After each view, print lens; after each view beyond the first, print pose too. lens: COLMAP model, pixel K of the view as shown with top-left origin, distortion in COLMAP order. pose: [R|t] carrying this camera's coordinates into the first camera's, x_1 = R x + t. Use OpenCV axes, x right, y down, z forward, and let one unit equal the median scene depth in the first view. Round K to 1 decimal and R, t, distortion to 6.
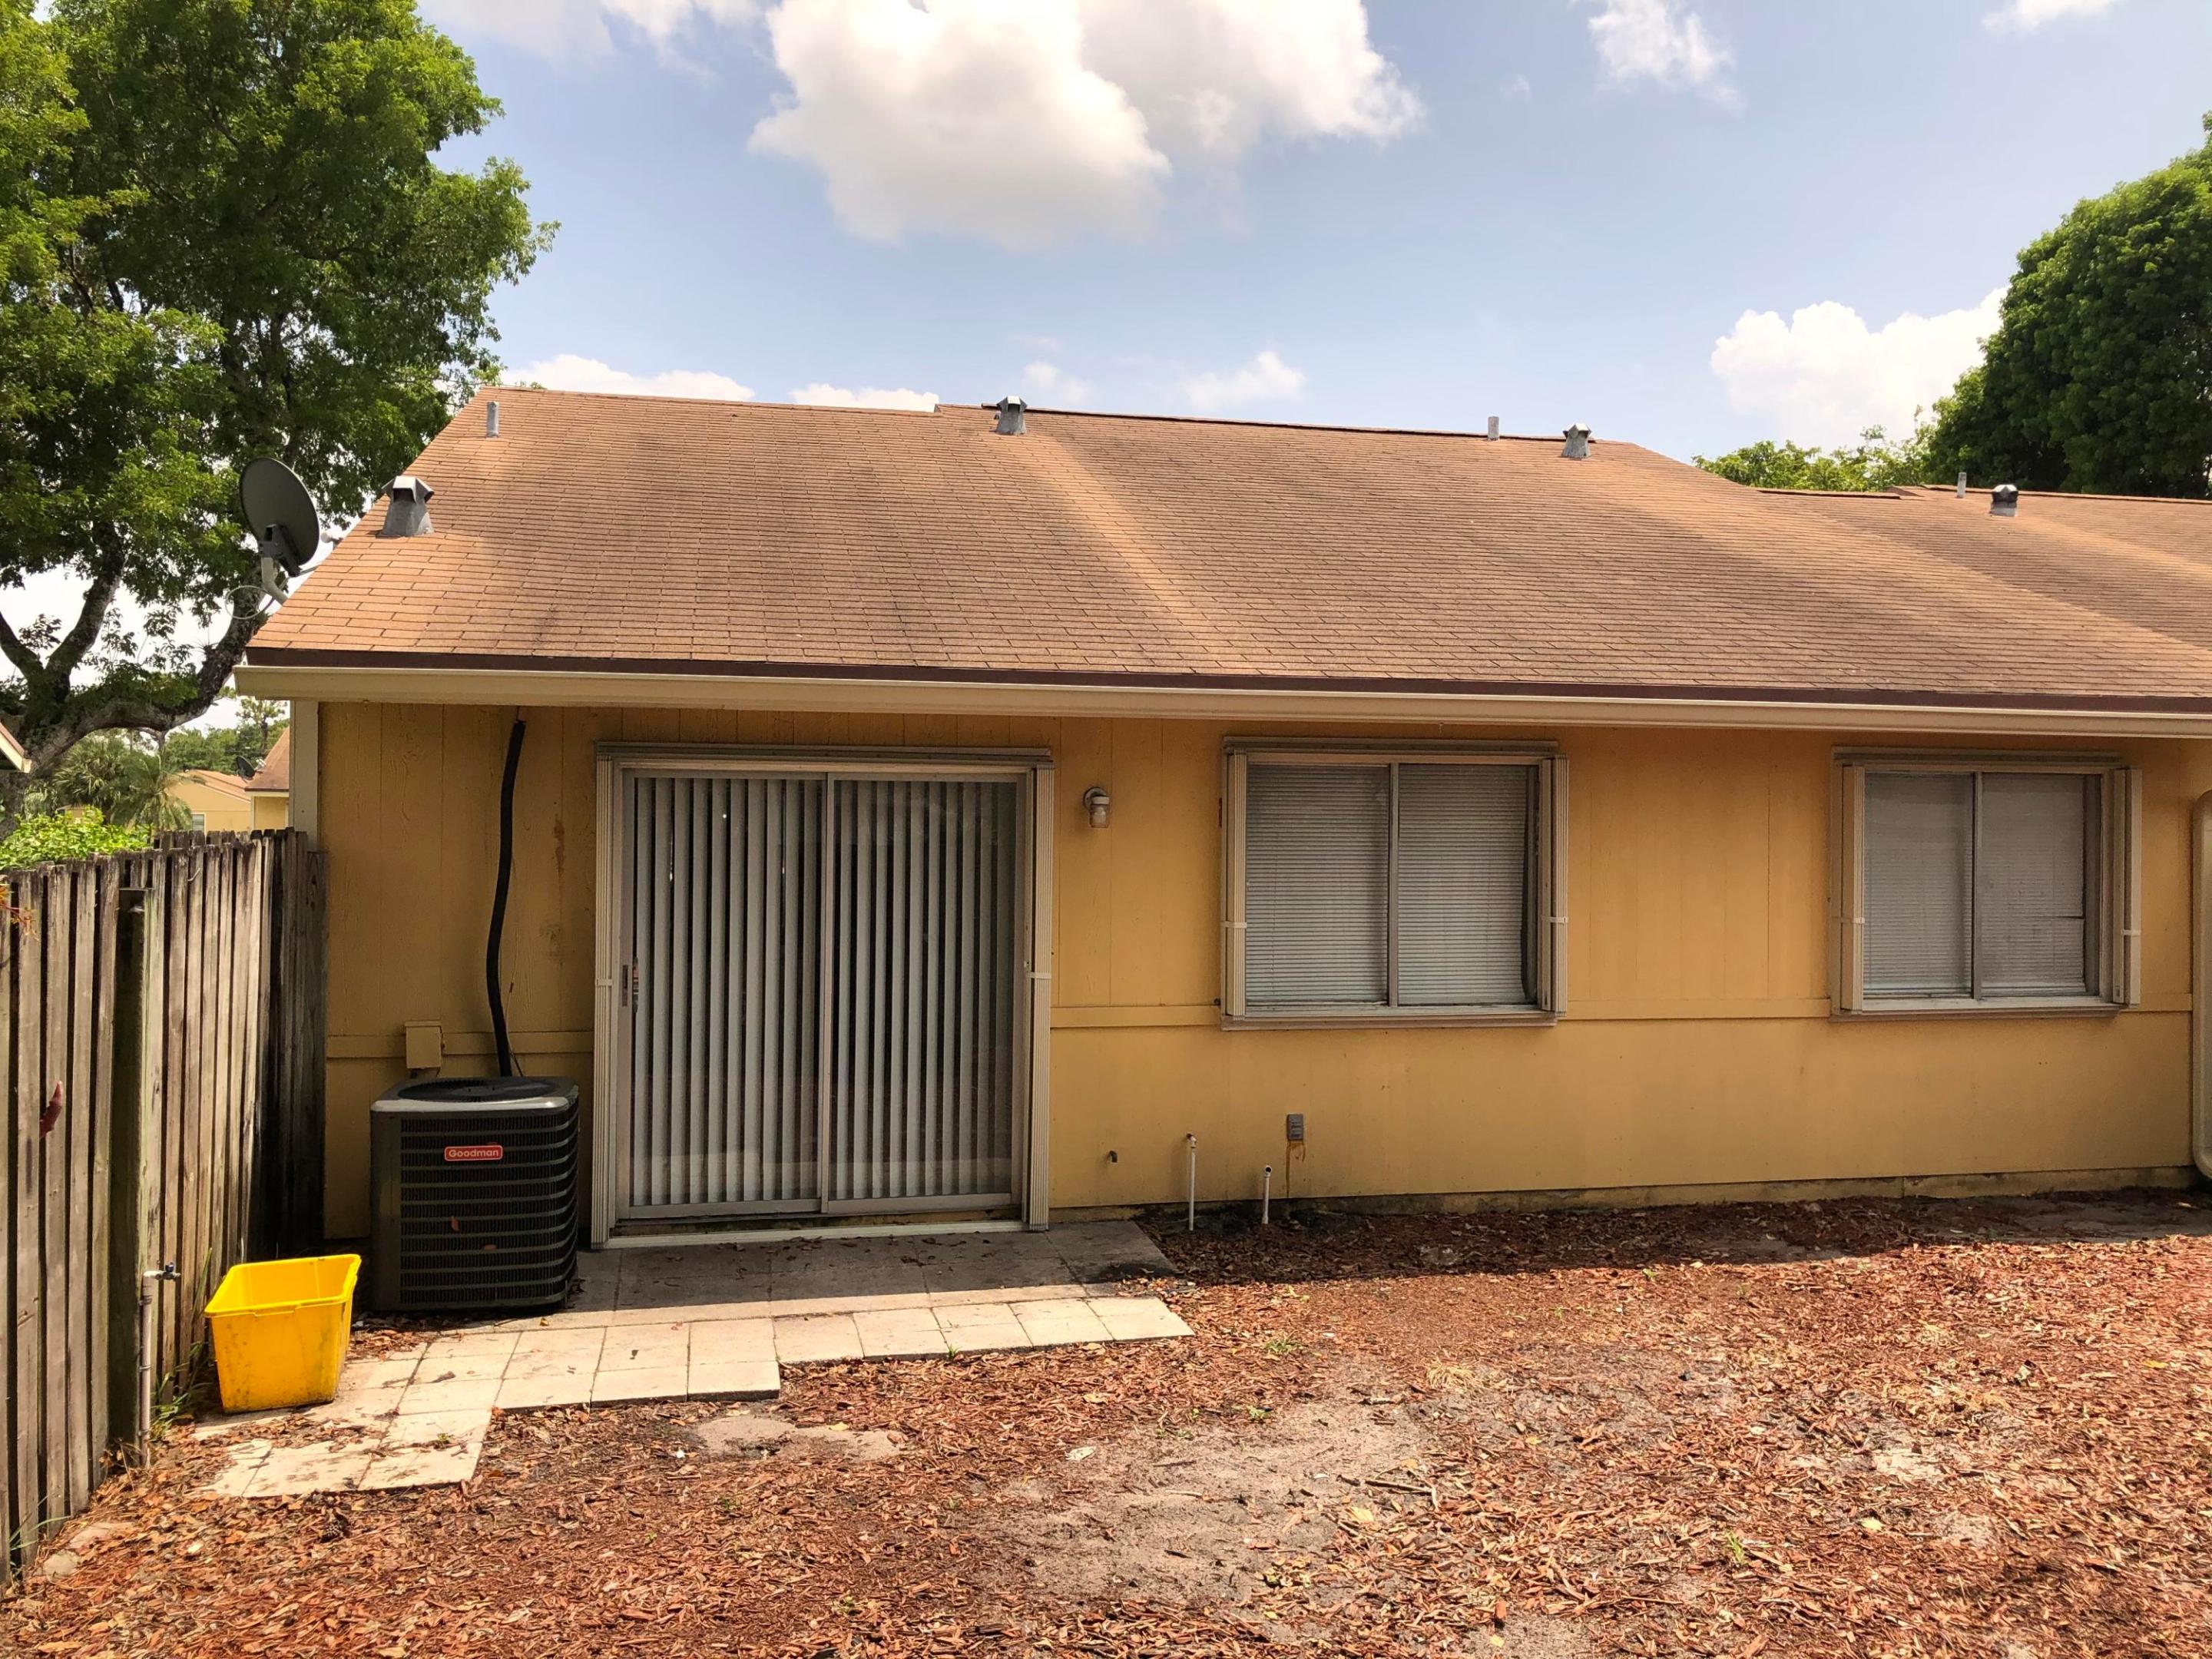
lens RADIAL K [[1818.4, 0, 1147.5], [0, 1818.4, 807.3], [0, 0, 1]] dist [0.013358, 0.014867]
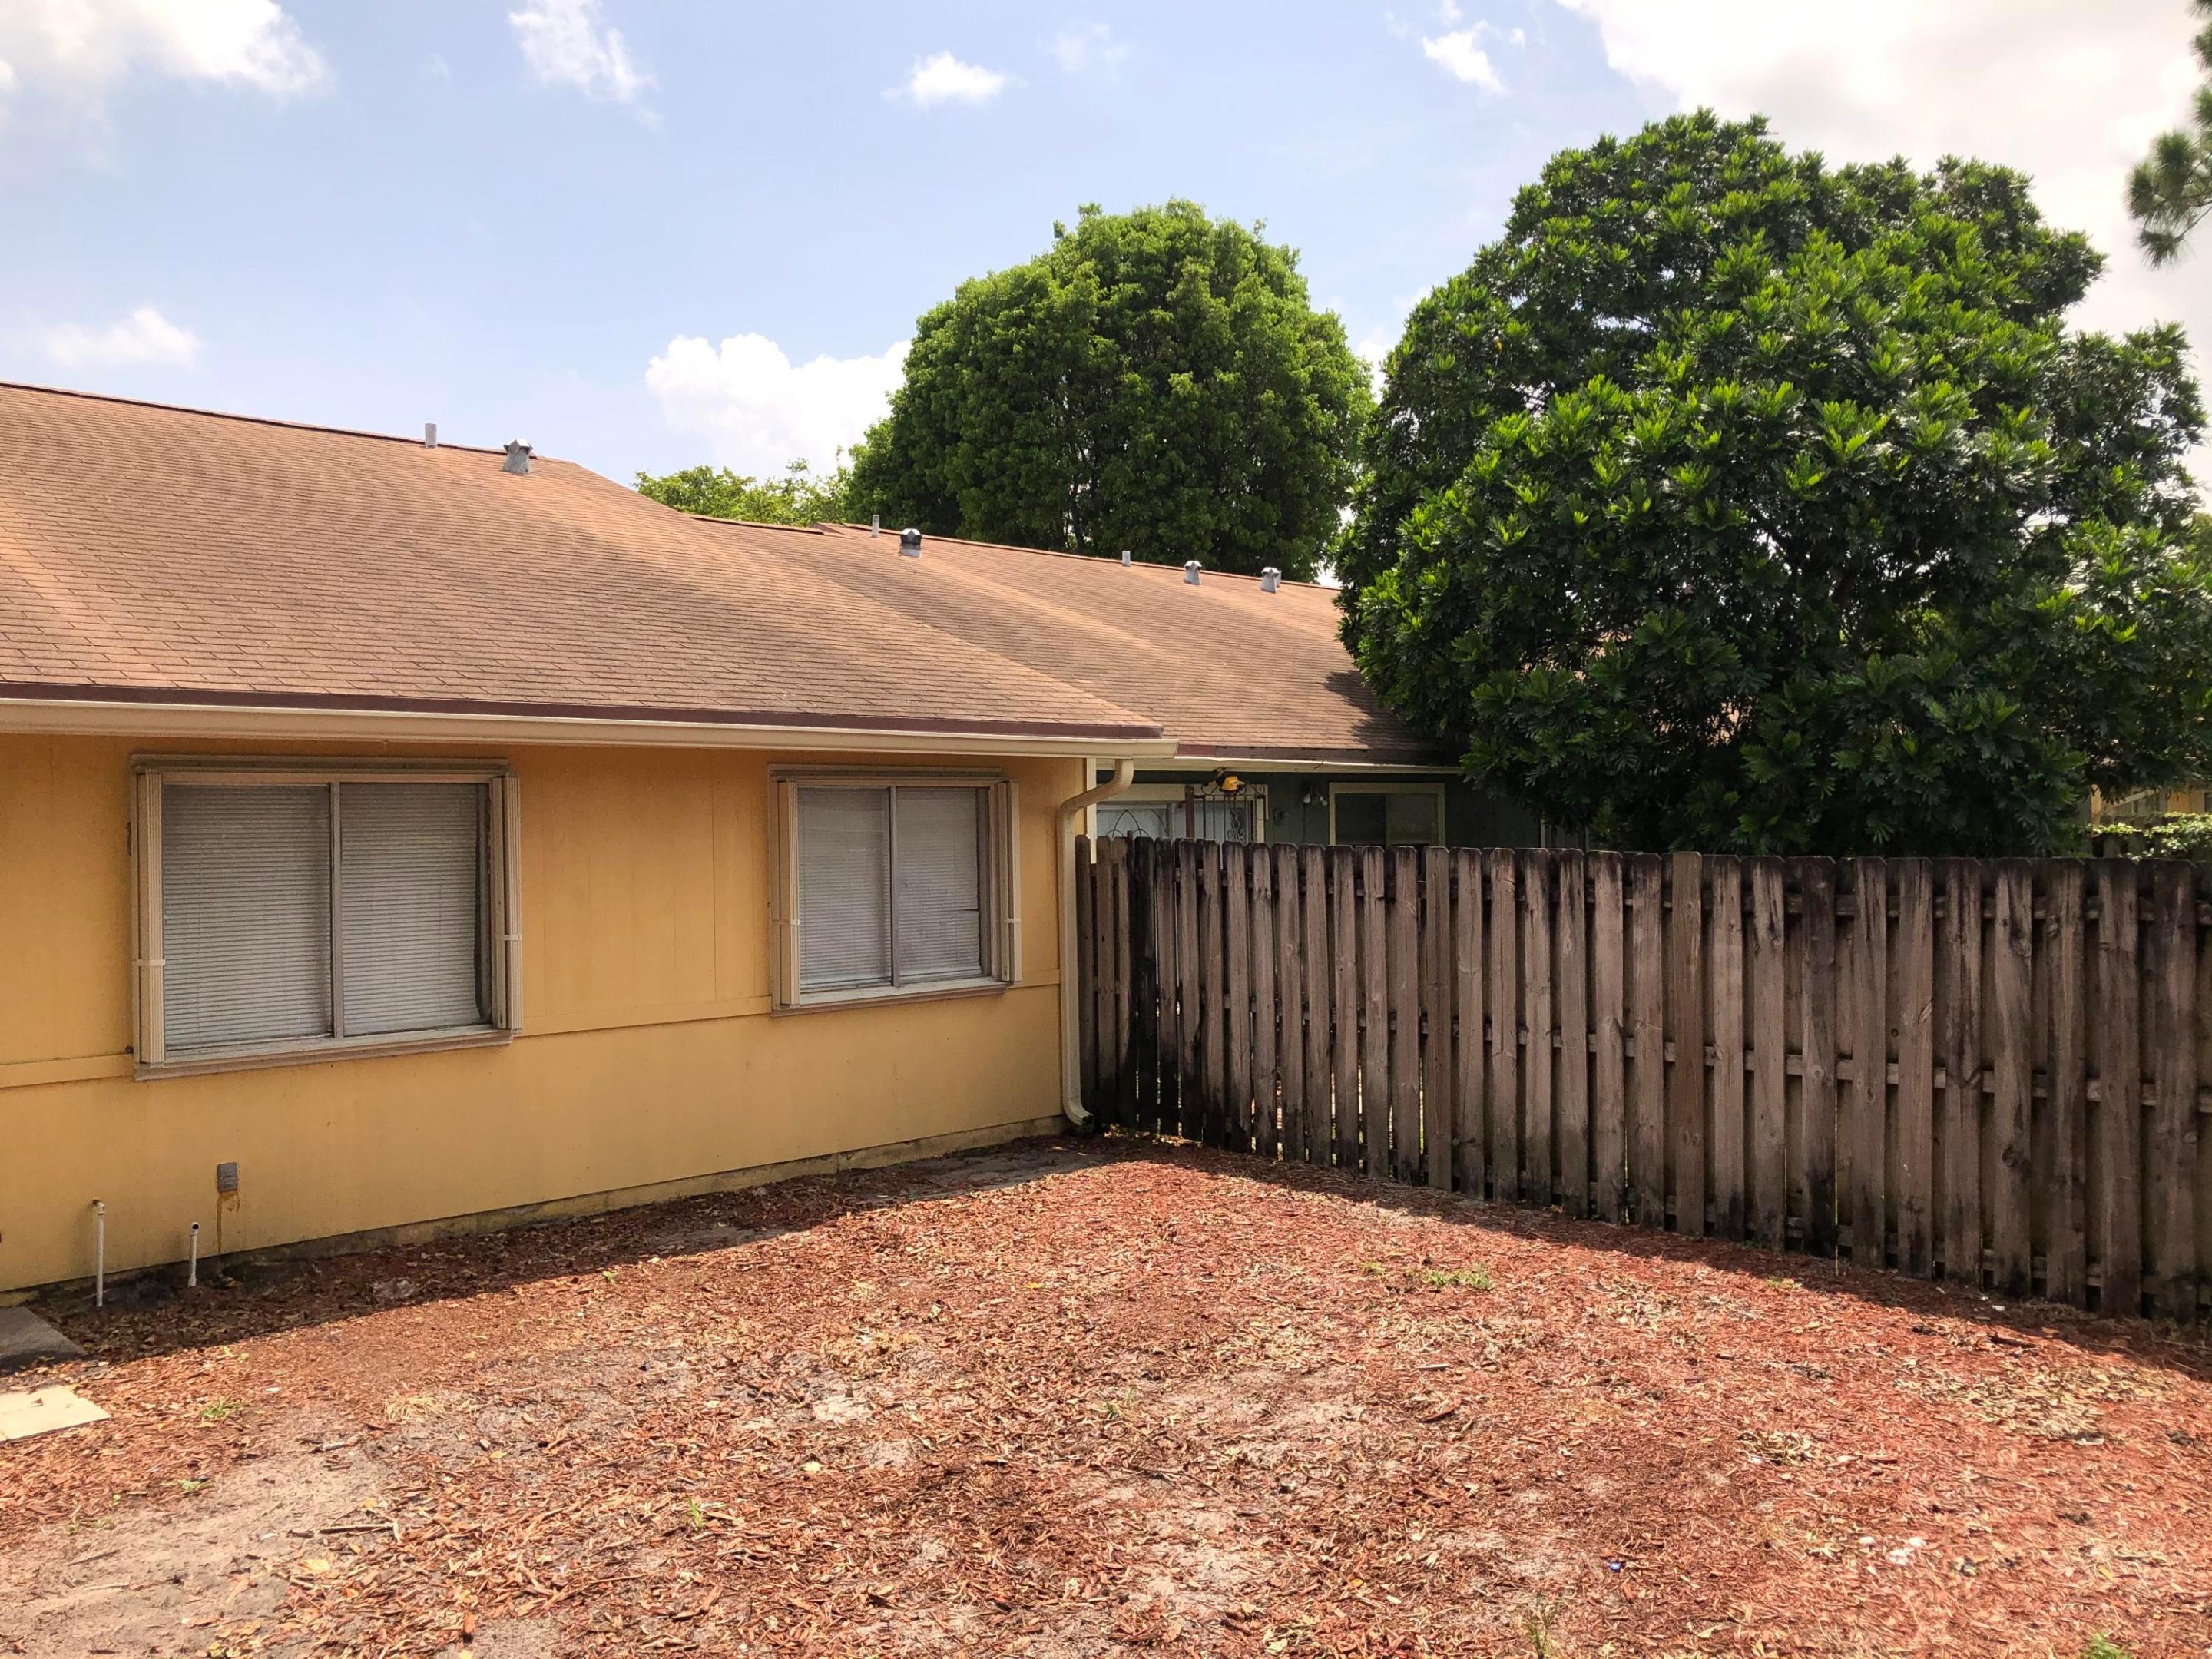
lens RADIAL K [[1803.5, 0, 1105.5], [0, 1803.5, 815.0], [0, 0, 1]] dist [0.007683, 0.004067]
pose [[0.856351, -0.017082, 0.516112, -0.007476], [0.018160, 0.999831, 0.002961, -0.002999], [-0.516075, 0.006837, 0.856516, -0.023421]]
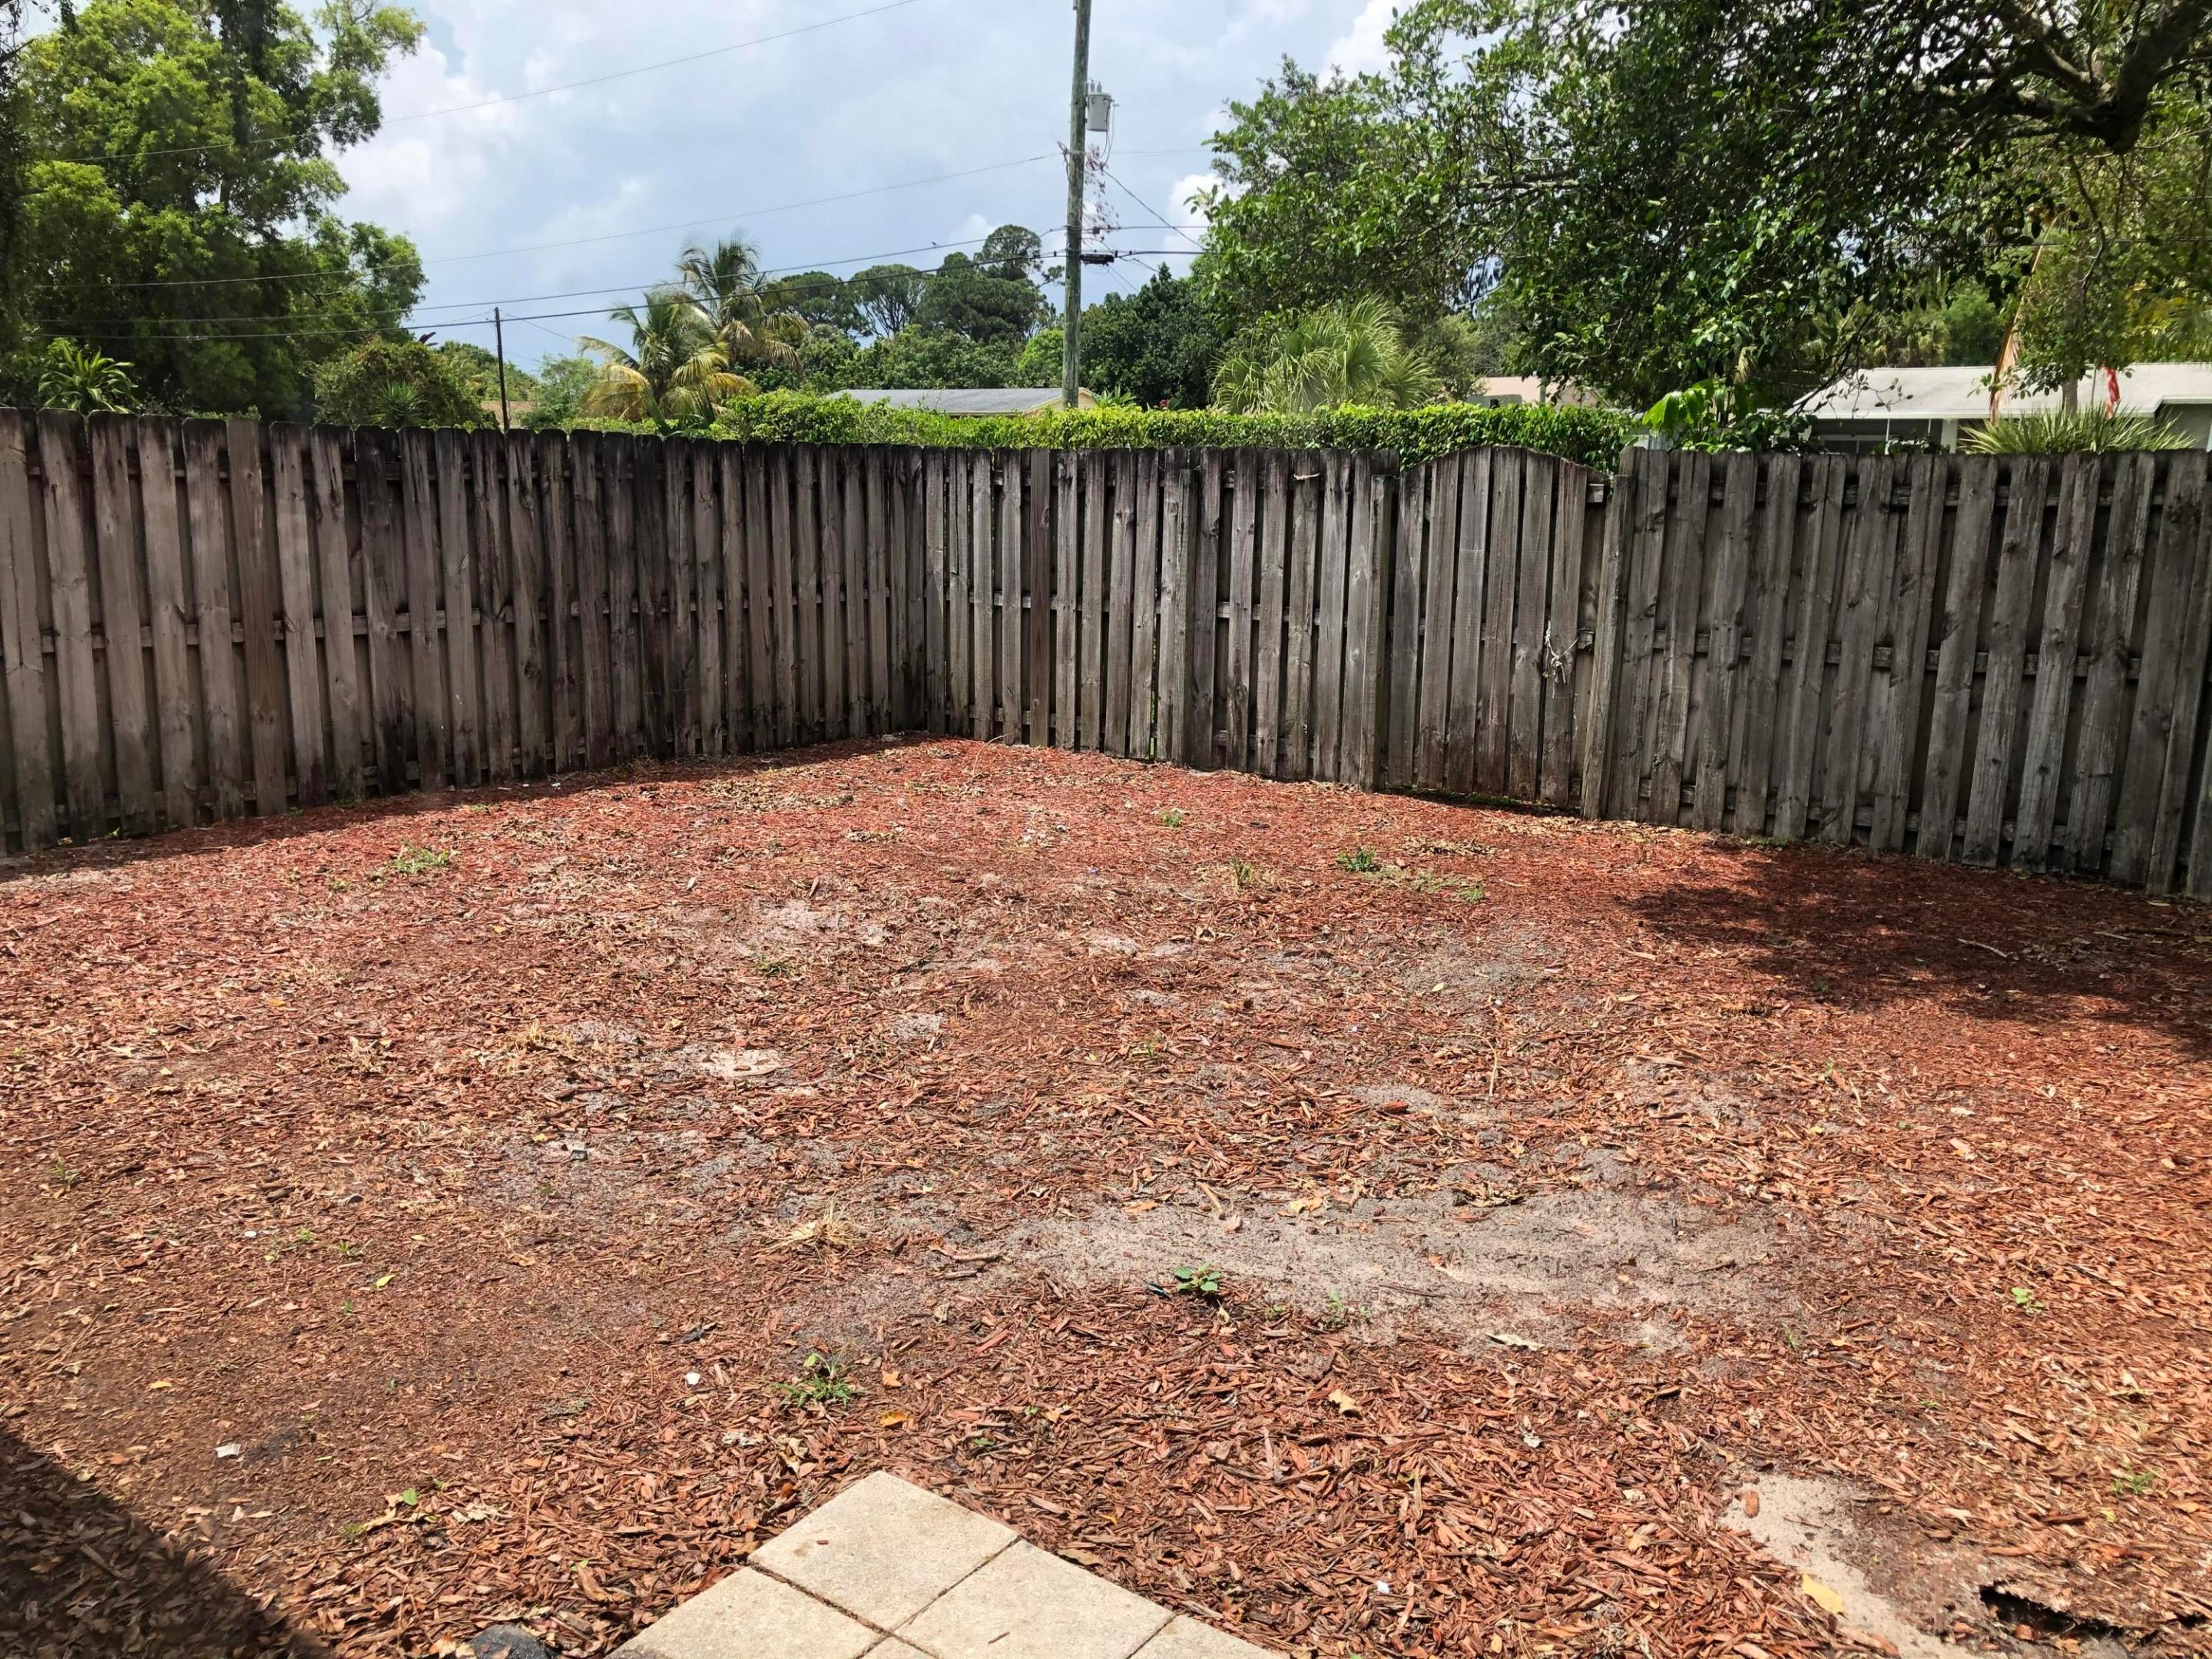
lens RADIAL K [[1803.5, 0, 1105.5], [0, 1803.5, 815.0], [0, 0, 1]] dist [0.007683, 0.004067]
pose [[-0.666030, -0.160879, 0.728370, -0.267283], [-0.018834, 0.979780, 0.199188, 0.036138], [-0.745687, 0.118947, -0.655593, 1.068969]]
